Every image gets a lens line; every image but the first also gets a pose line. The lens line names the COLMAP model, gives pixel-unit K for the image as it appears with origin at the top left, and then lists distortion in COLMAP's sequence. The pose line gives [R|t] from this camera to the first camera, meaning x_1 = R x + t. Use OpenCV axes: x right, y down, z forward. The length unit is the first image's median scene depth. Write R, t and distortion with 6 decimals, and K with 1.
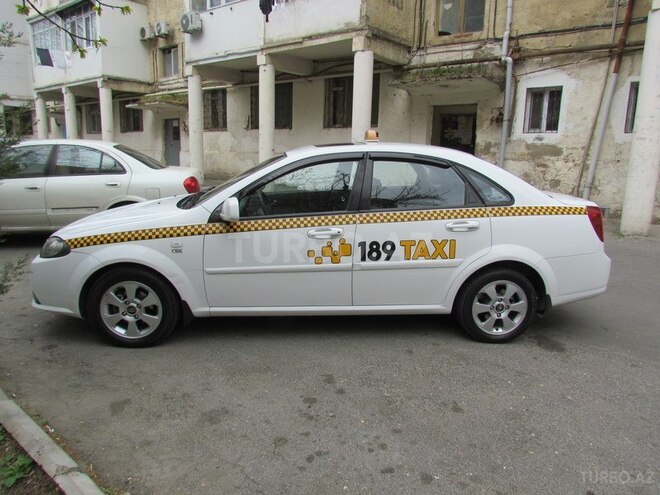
lens RADIAL K [[464.2, 0, 332.7], [0, 464.2, 249.4], [0, 0, 1]] dist [-0.024972, 0.006084]
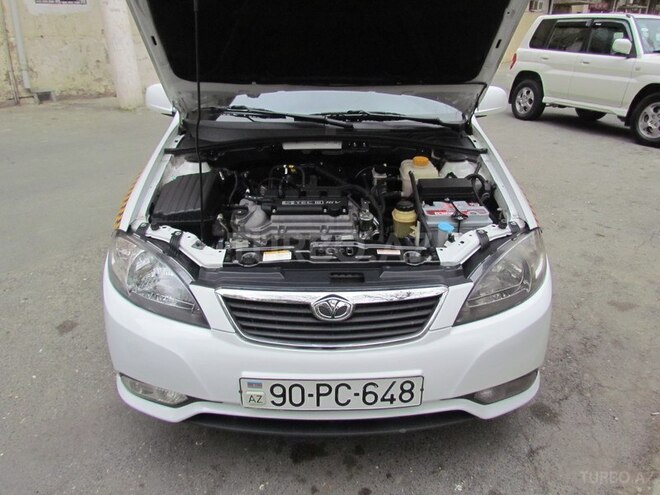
lens RADIAL K [[464.4, 0, 330.0], [0, 464.4, 247.5], [0, 0, 1]] dist [-0.021927, 0.001942]
pose [[0.053572, -0.445780, 0.893538, -0.873544], [0.219333, 0.878224, 0.424990, -0.213351], [-0.974178, 0.173215, 0.144823, 0.957331]]
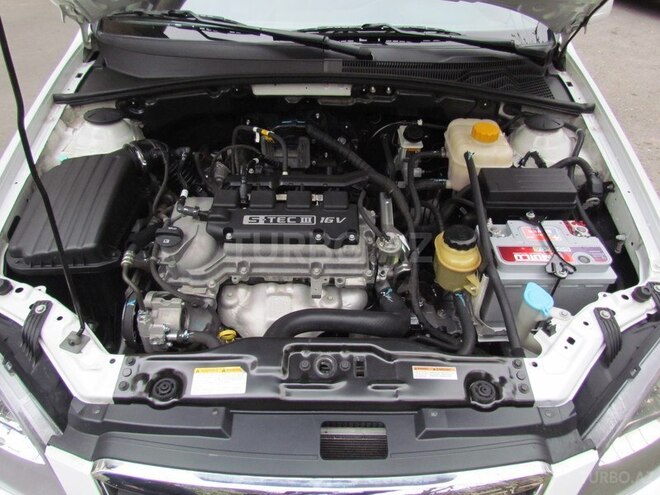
lens RADIAL K [[464.2, 0, 332.7], [0, 464.2, 249.4], [0, 0, 1]] dist [-0.024972, 0.006084]
pose [[0.069014, -0.659606, 0.748436, -0.652461], [0.204513, 0.743646, 0.636526, -0.211043], [-0.976428, 0.109136, 0.186220, 0.966151]]
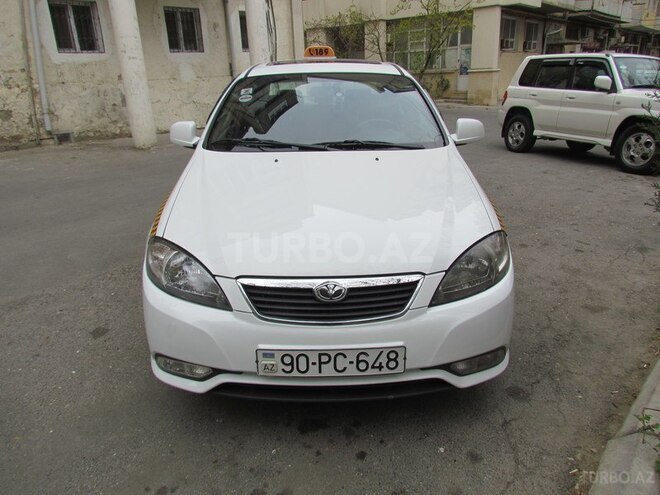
lens RADIAL K [[464.2, 0, 332.7], [0, 464.2, 249.4], [0, 0, 1]] dist [-0.024972, 0.006084]
pose [[0.054452, -0.379221, 0.923703, -0.964164], [0.235148, 0.903927, 0.357240, -0.214939], [-0.970433, 0.197754, 0.138394, 0.944726]]
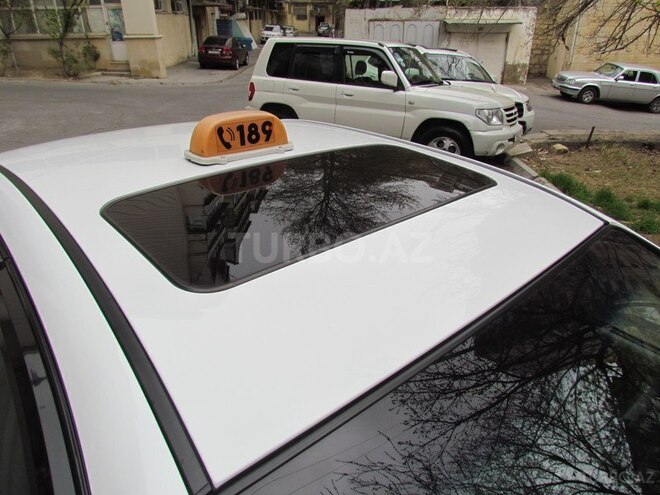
lens RADIAL K [[464.2, 0, 332.7], [0, 464.2, 249.4], [0, 0, 1]] dist [-0.024972, 0.006084]
pose [[-0.622817, -0.368168, 0.690327, -0.185802], [0.140411, 0.815430, 0.561568, -0.342361], [-0.769665, 0.446684, -0.456169, 1.142631]]
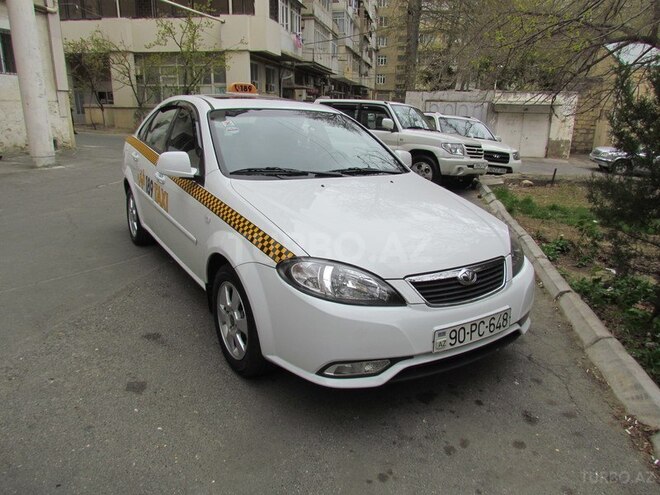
lens RADIAL K [[464.2, 0, 332.7], [0, 464.2, 249.4], [0, 0, 1]] dist [-0.024972, 0.006084]
pose [[-0.475667, -0.290127, 0.830402, -0.965916], [0.144323, 0.905506, 0.399037, -0.305589], [-0.867705, 0.309655, -0.388847, 1.355694]]
